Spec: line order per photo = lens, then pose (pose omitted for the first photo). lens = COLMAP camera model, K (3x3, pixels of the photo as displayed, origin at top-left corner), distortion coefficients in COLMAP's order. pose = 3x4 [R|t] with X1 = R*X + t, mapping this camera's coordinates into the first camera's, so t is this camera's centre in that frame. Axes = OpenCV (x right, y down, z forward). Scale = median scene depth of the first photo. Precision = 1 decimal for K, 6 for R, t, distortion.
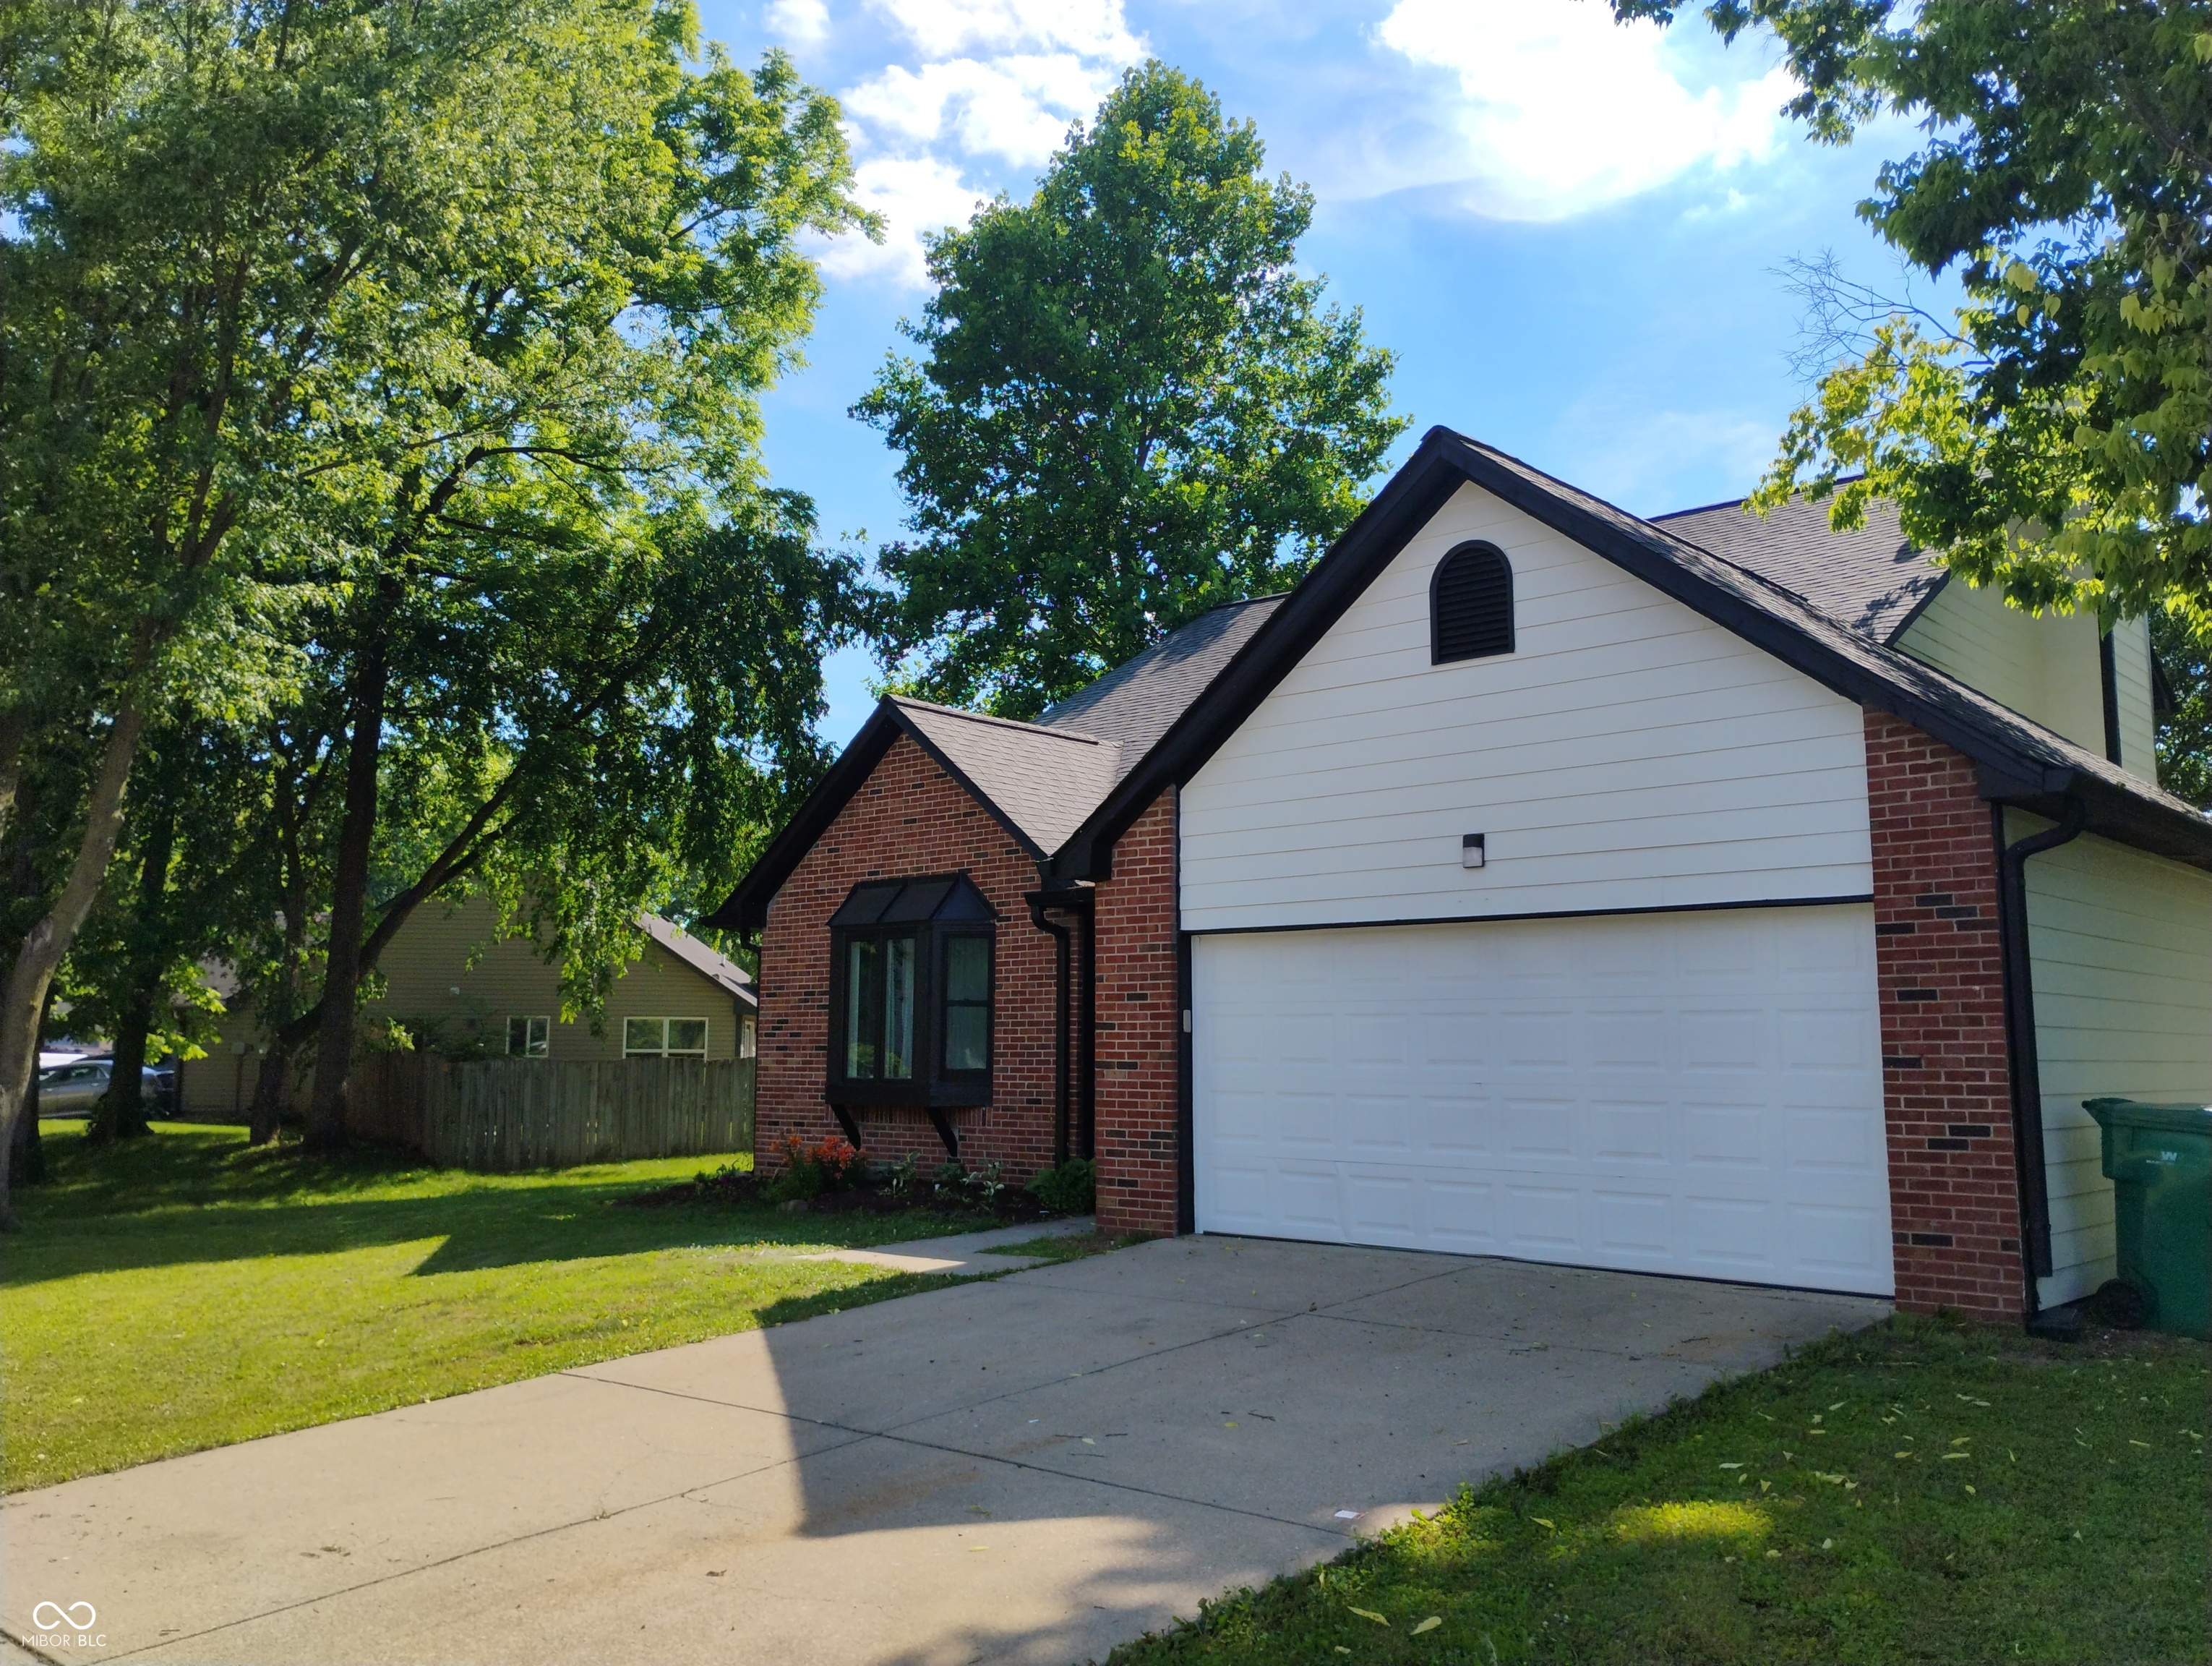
lens RADIAL K [[1844.9, 0, 1106.0], [0, 1844.9, 833.0], [0, 0, 1]] dist [0.022997, -0.001479]
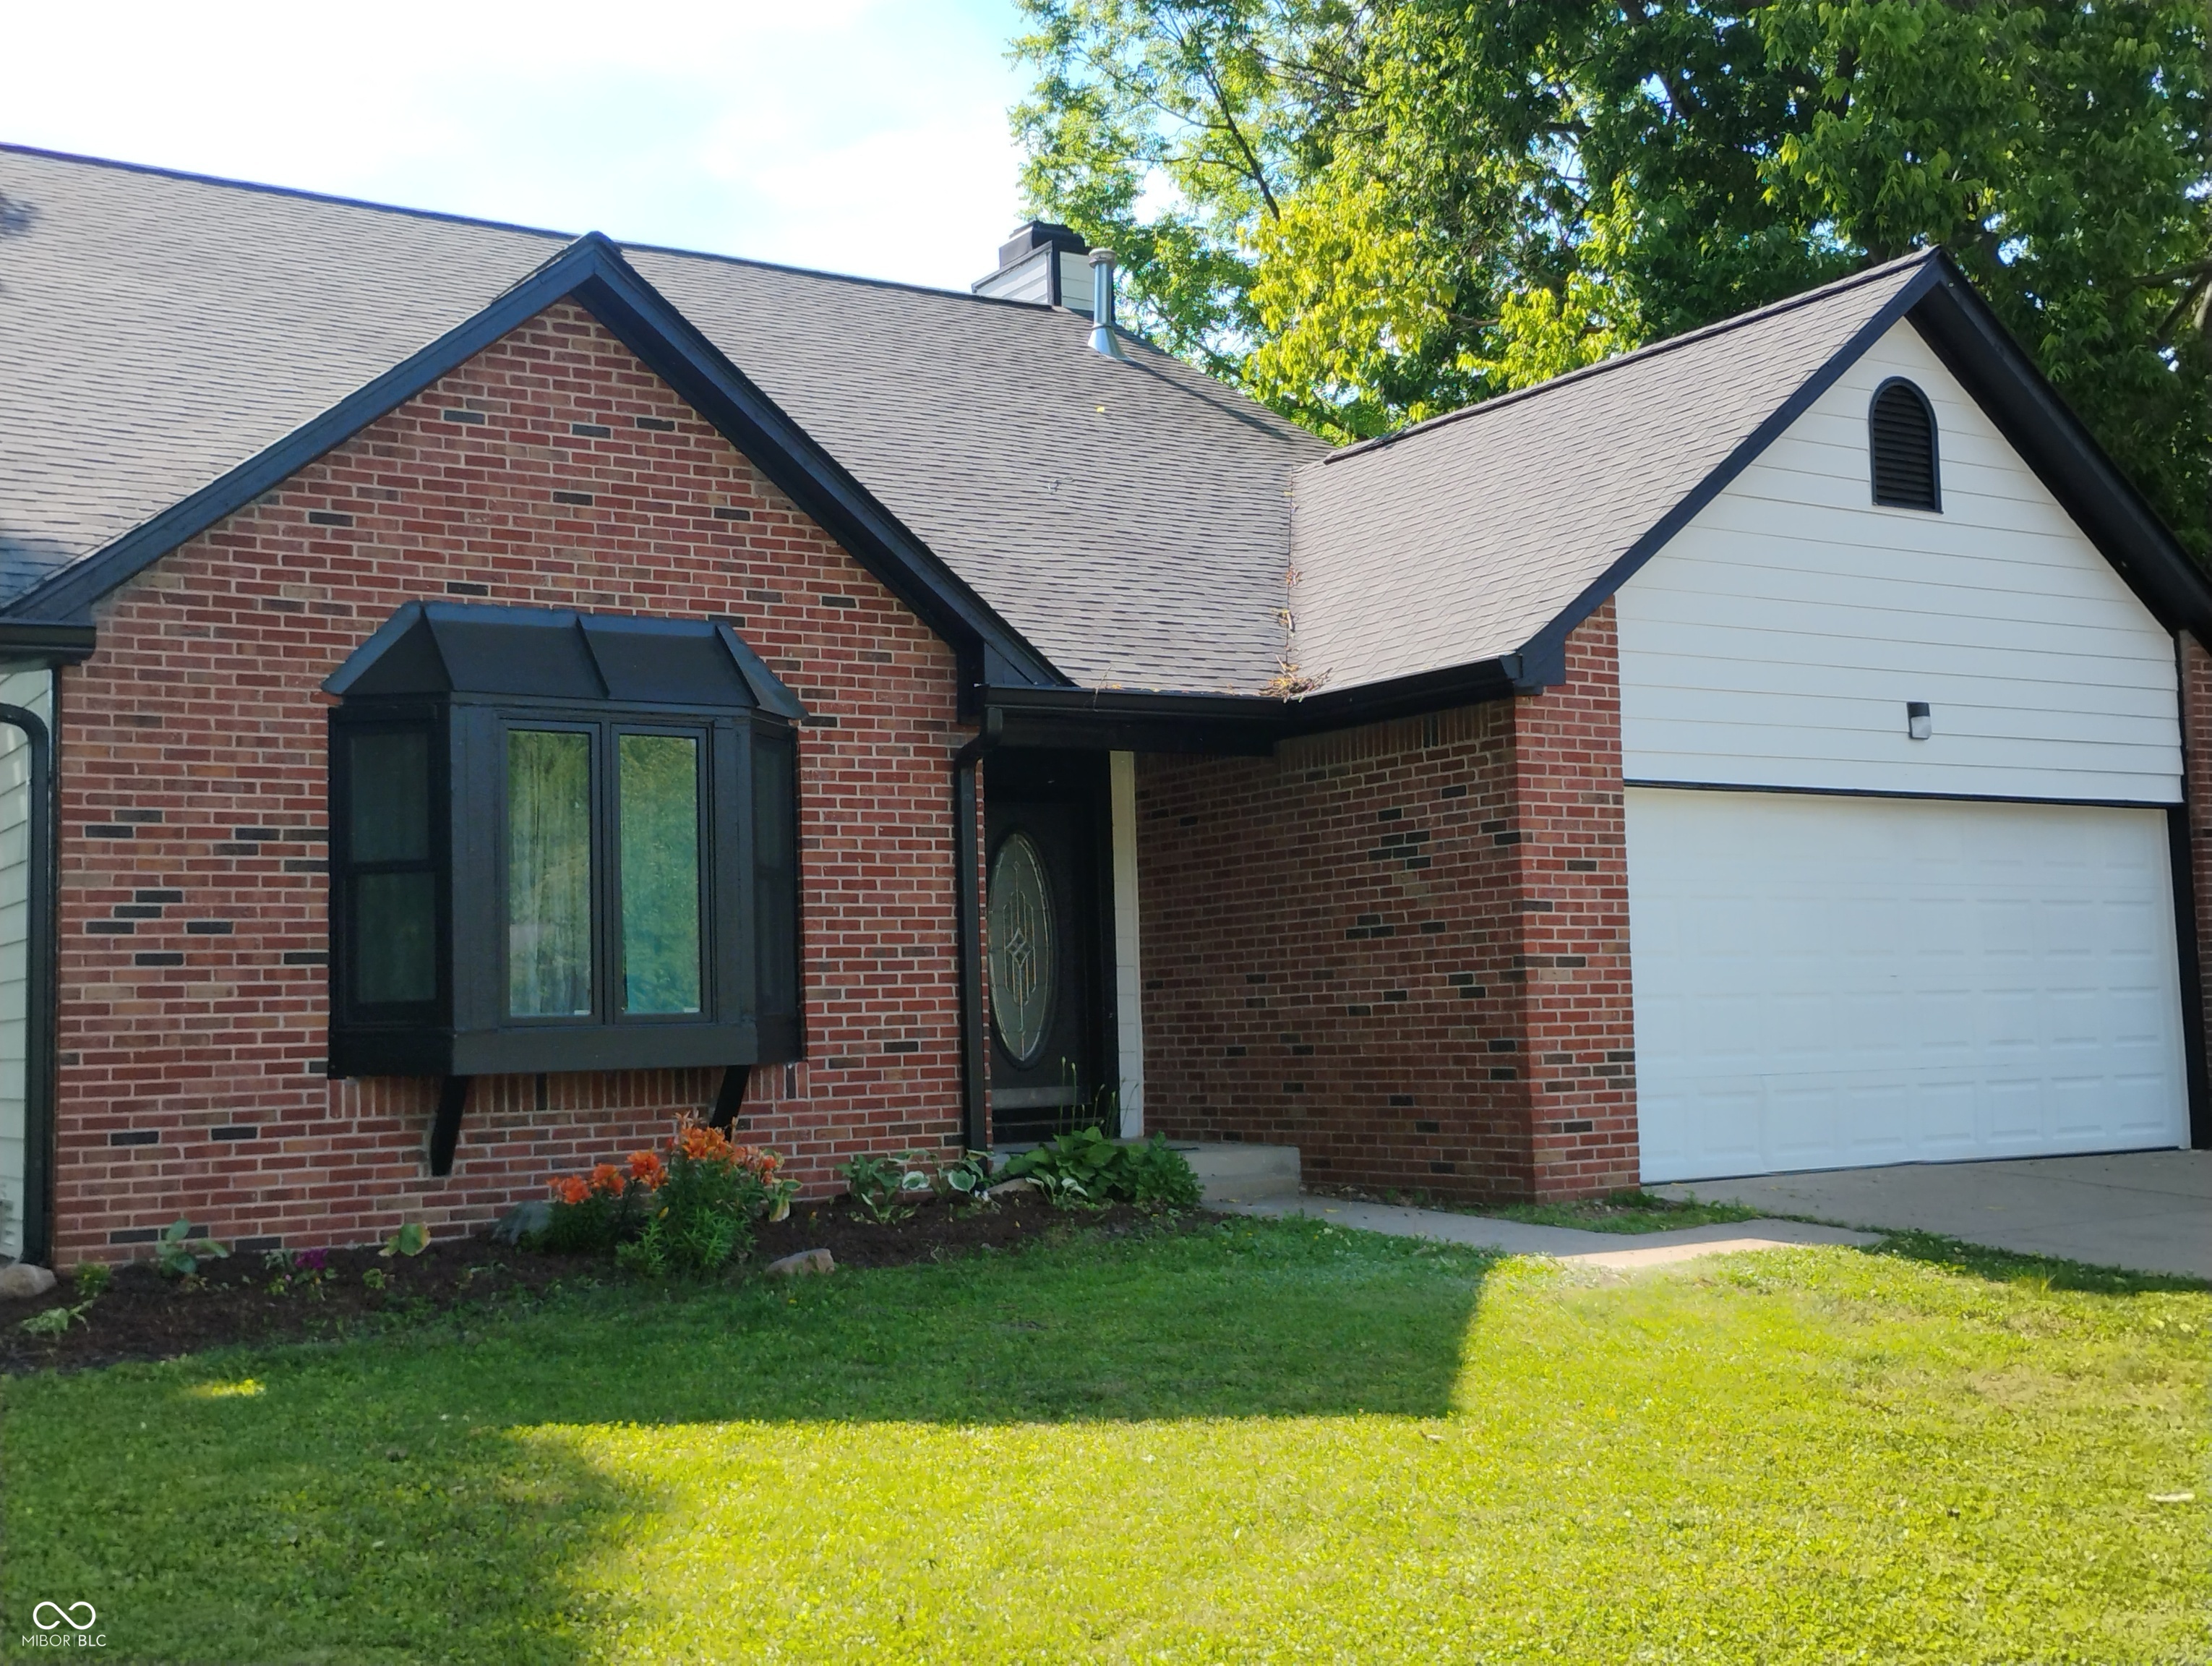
lens RADIAL K [[2540.2, 0, 1106.0], [0, 2540.2, 833.0], [0, 0, 1]] dist [0.008381, 0.002642]
pose [[0.274484, 0.062574, 0.959553, -0.973113], [-0.087705, 0.995350, -0.039820, 0.131397], [-0.957584, -0.073228, 0.278696, 0.904779]]
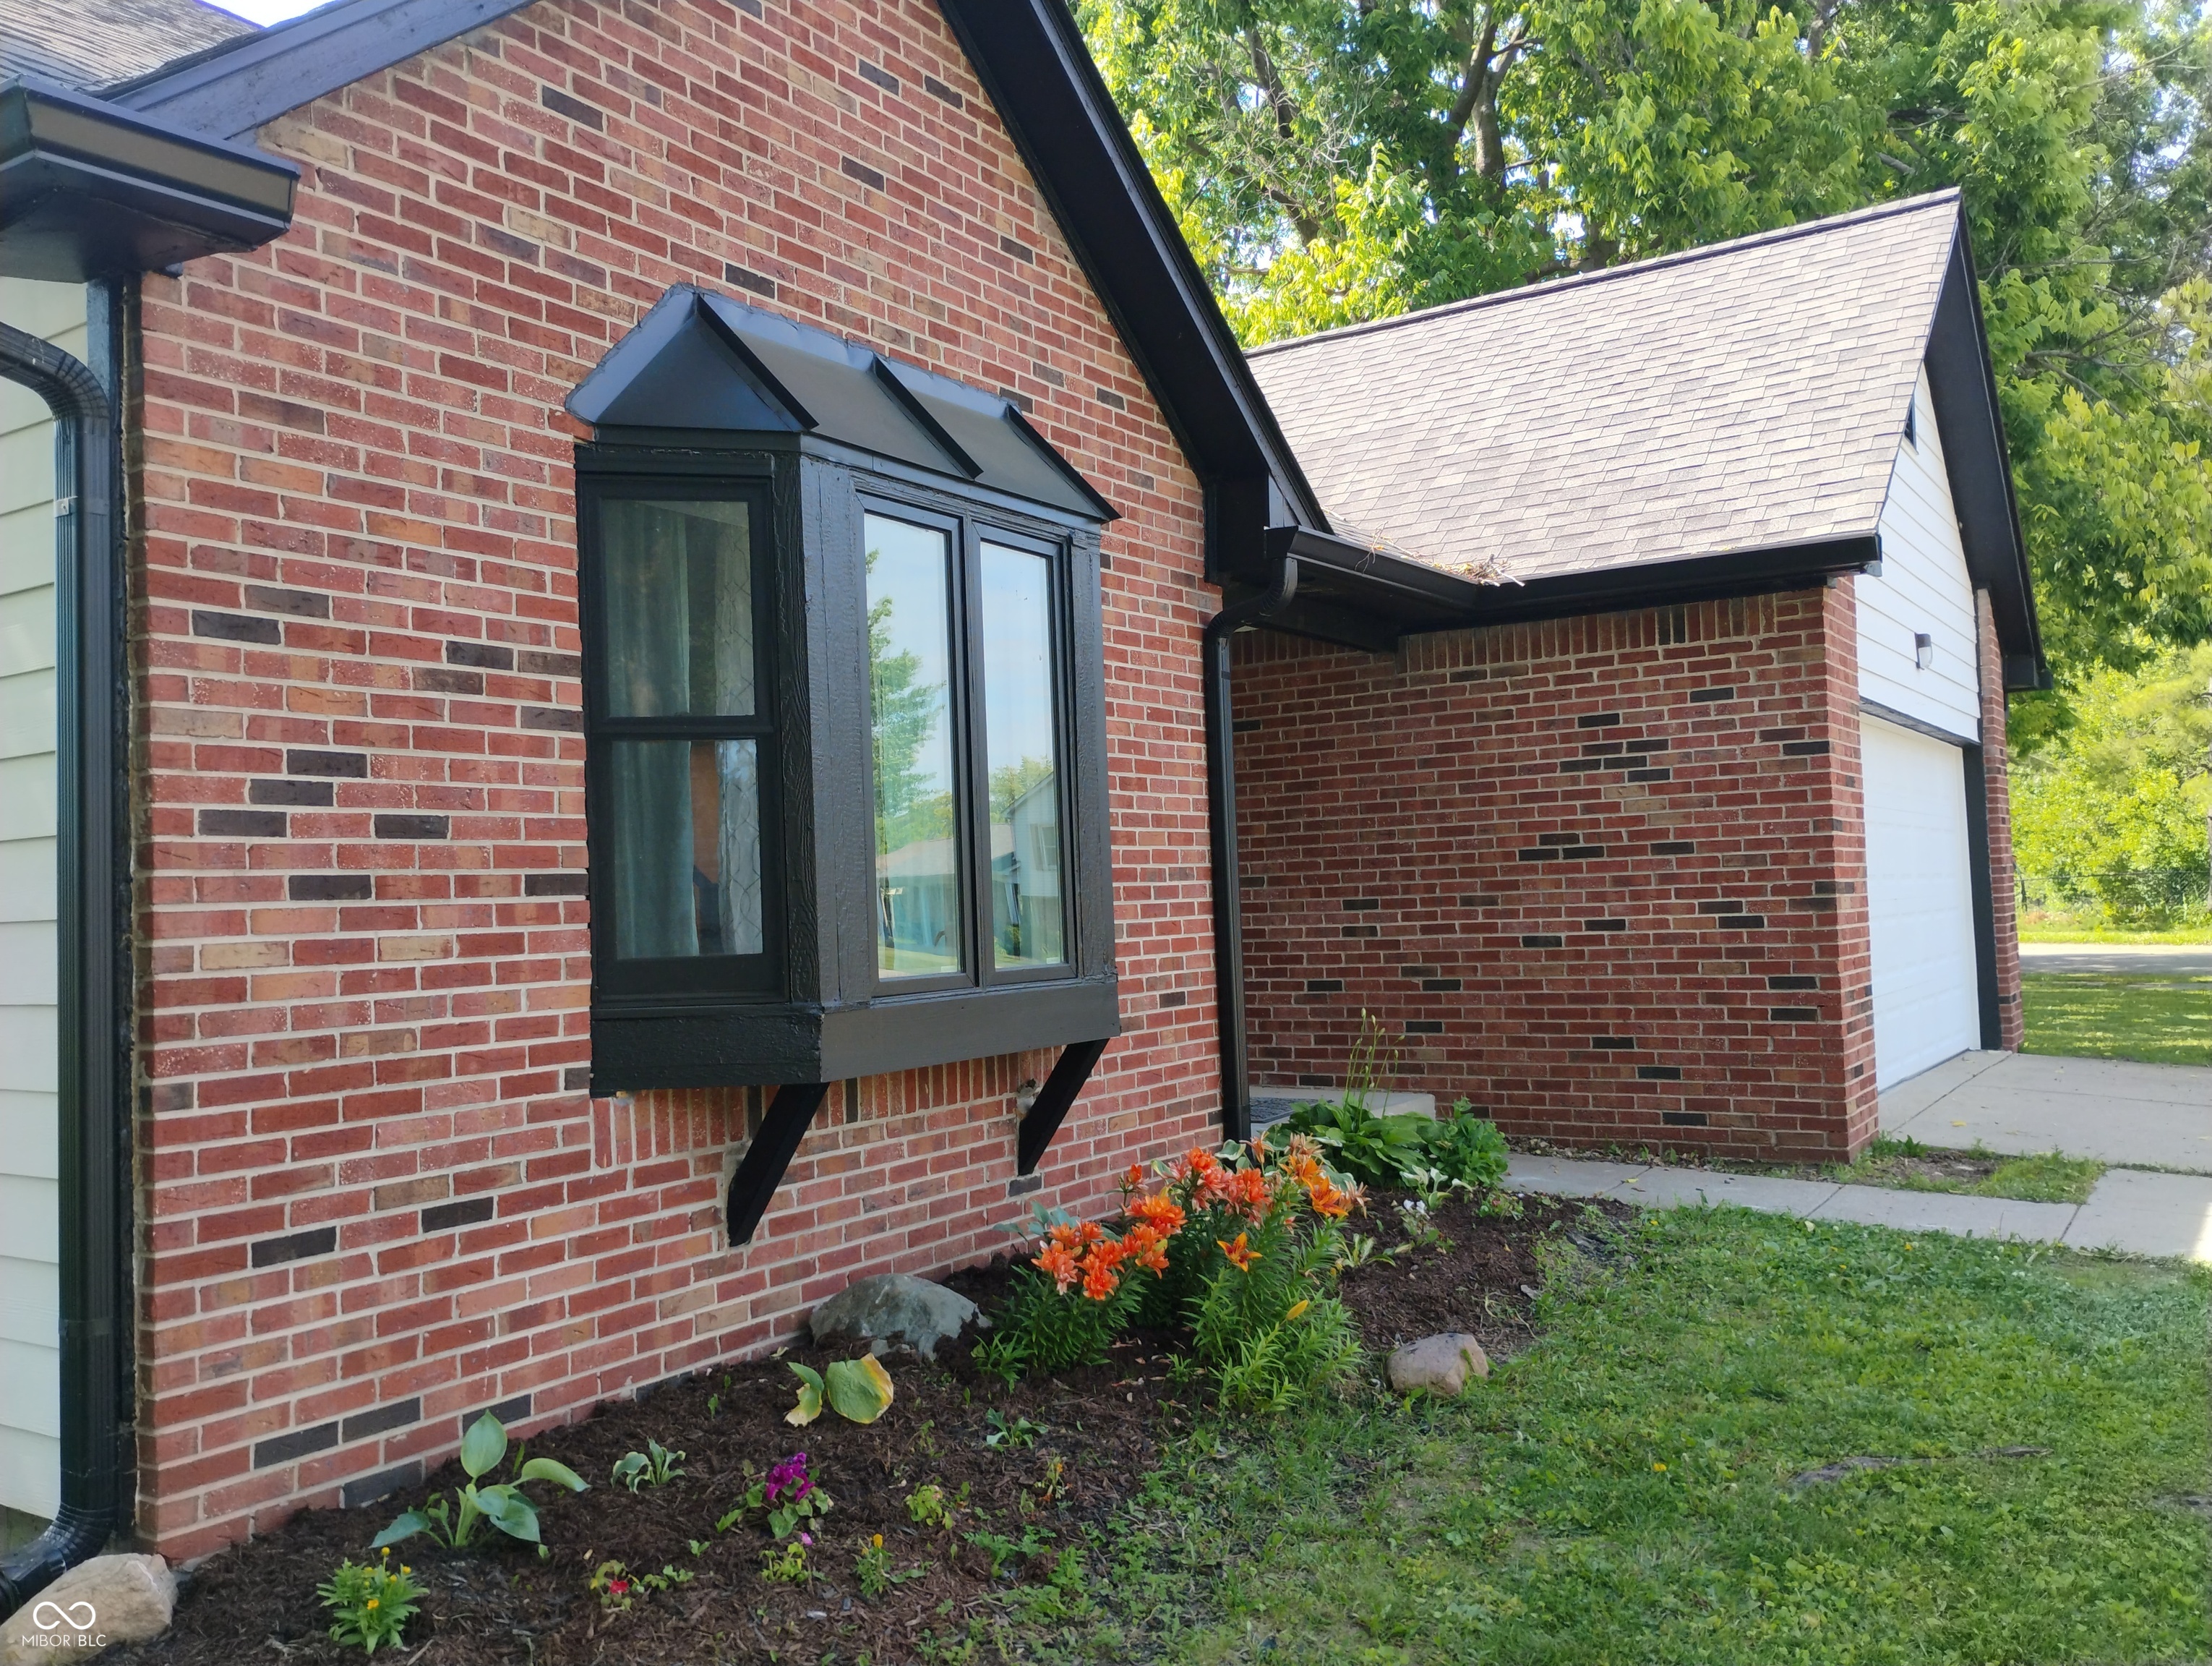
lens RADIAL K [[1844.9, 0, 1106.0], [0, 1844.9, 833.0], [0, 0, 1]] dist [0.022997, -0.001479]
pose [[-0.146788, 0.037151, 0.988470, -0.580409], [-0.086990, 0.994938, -0.050312, 0.161890], [-0.985335, -0.093372, -0.142814, 1.348281]]
